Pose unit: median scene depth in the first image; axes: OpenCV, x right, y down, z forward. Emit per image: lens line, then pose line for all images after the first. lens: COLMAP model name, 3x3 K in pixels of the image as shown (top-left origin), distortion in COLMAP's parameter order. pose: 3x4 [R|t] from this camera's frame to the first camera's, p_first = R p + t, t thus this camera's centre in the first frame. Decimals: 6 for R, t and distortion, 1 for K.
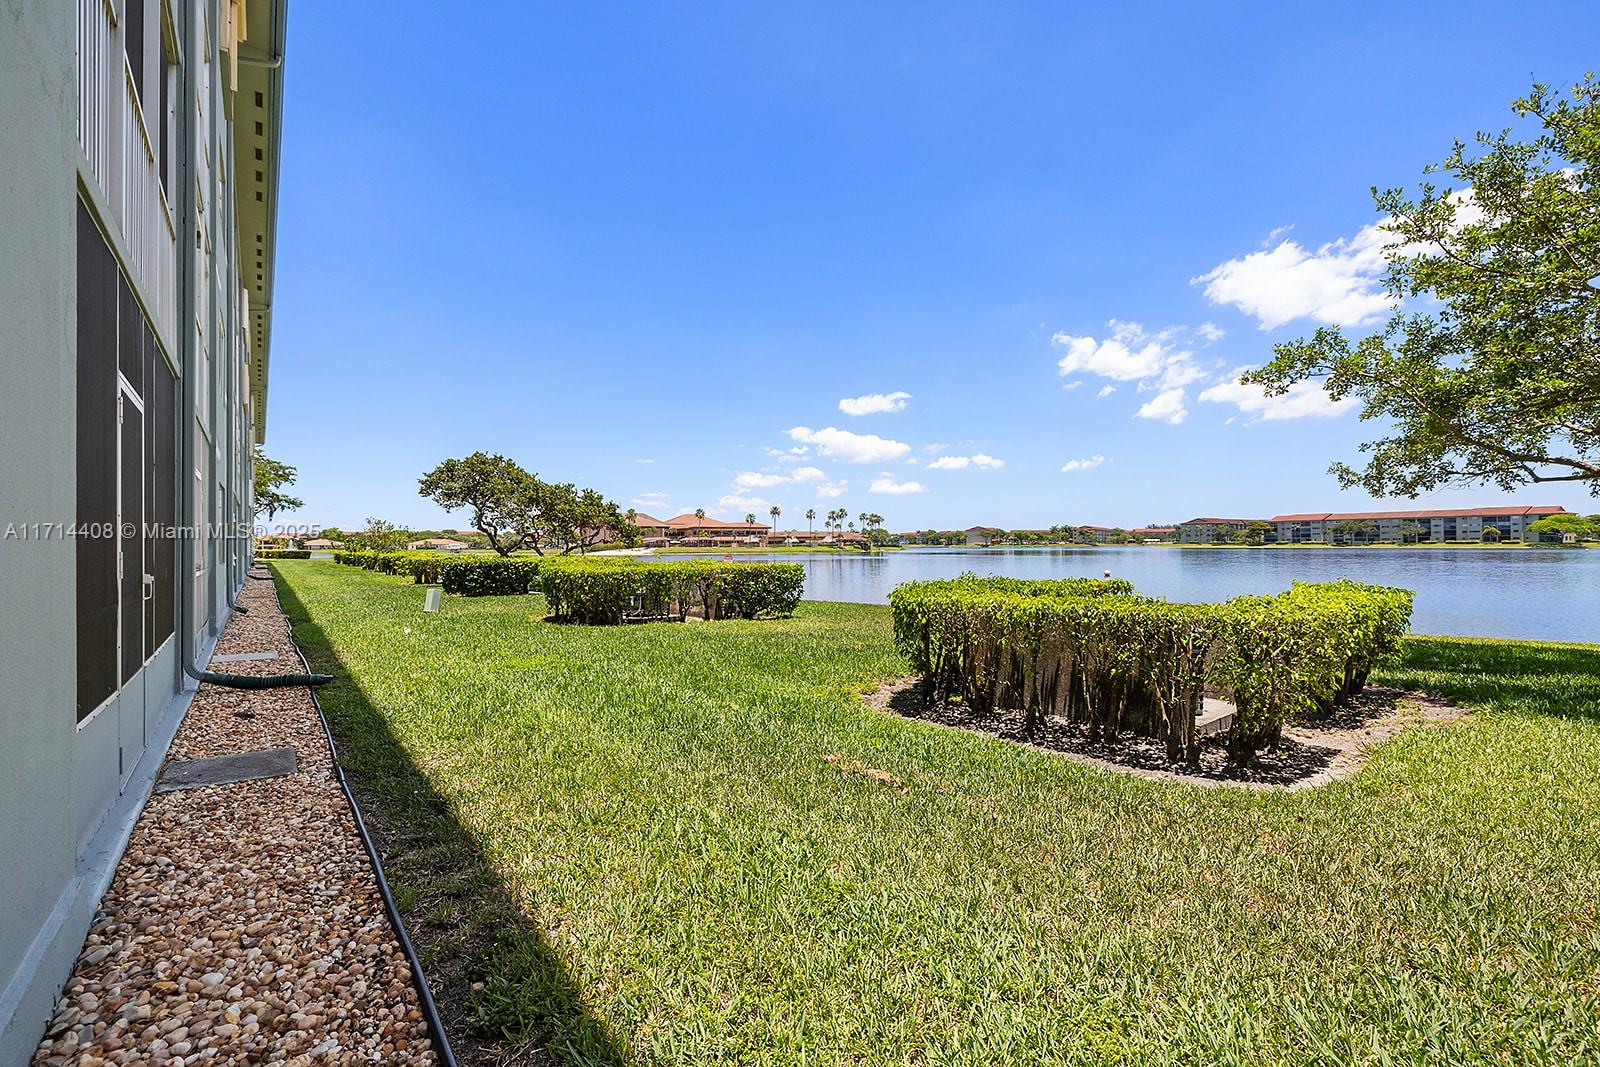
lens RADIAL K [[678.0, 0, 800.0], [0, 678.0, 533.5], [0, 0, 1]] dist [0.005055, 0.000537]
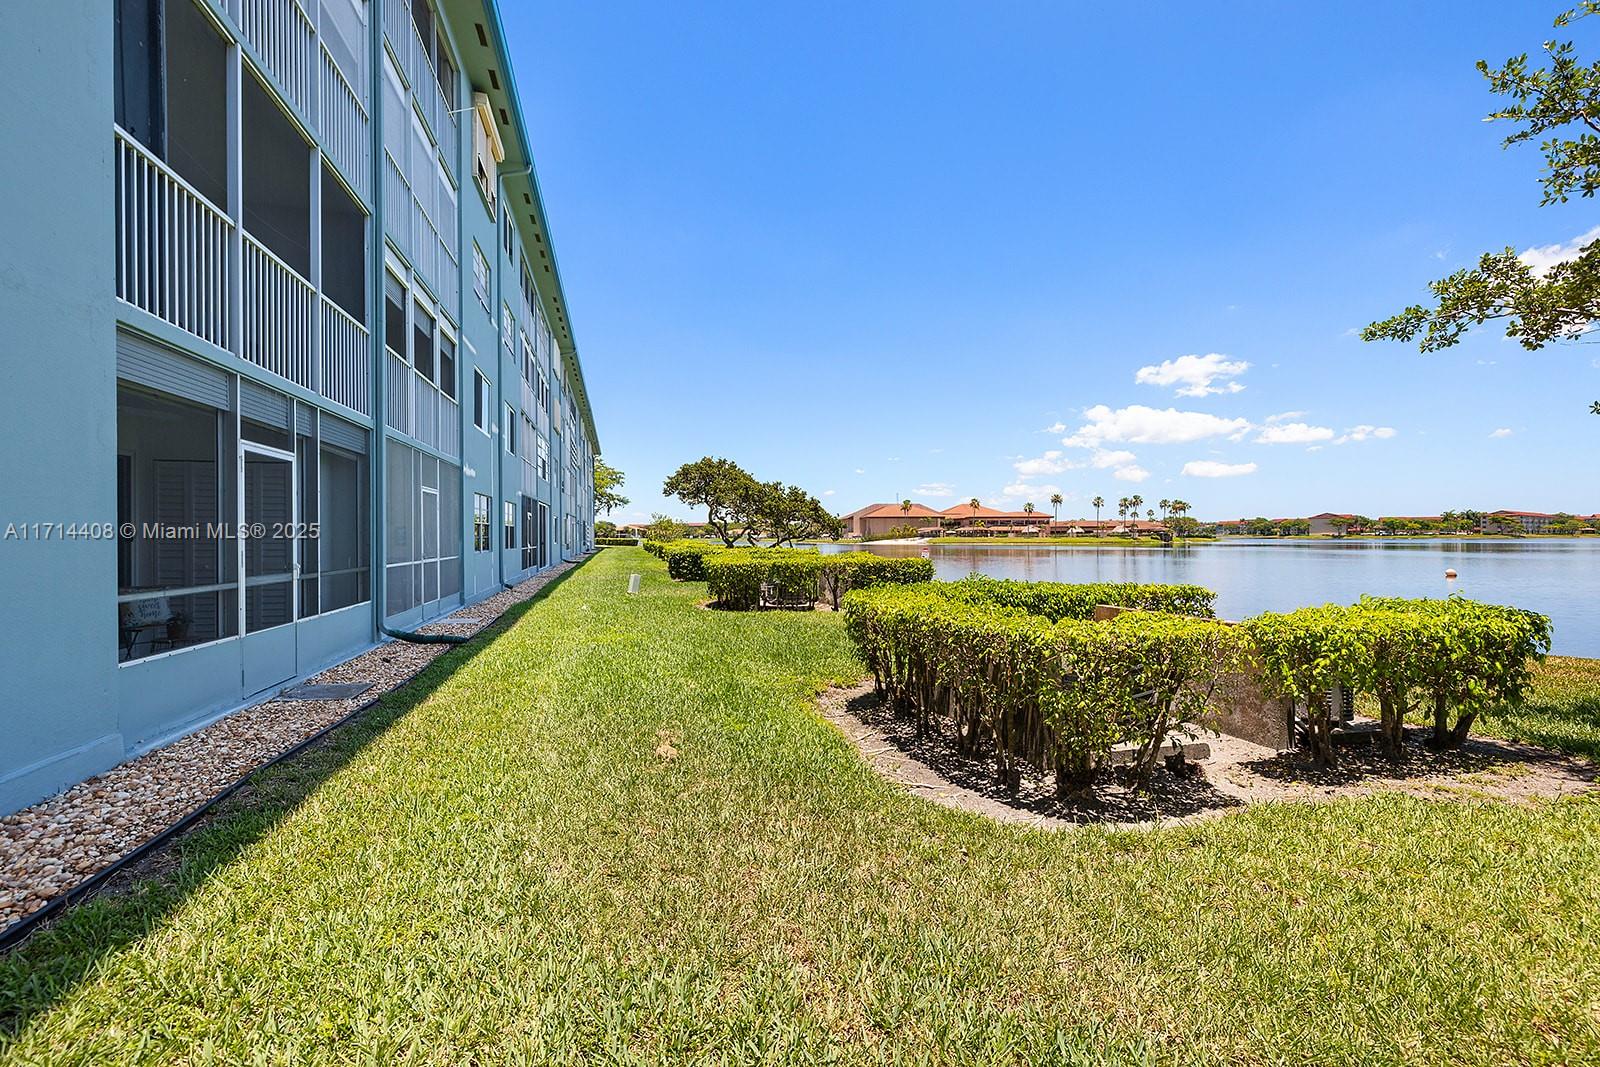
lens RADIAL K [[672.8, 0, 800.0], [0, 672.8, 533.5], [0, 0, 1]] dist [0.004215, 0.000570]
pose [[0.914842, 0.001679, -0.403809, 0.122453], [0.004477, 0.999888, 0.014300, -0.004273], [0.403787, -0.014890, 0.914732, 0.008454]]
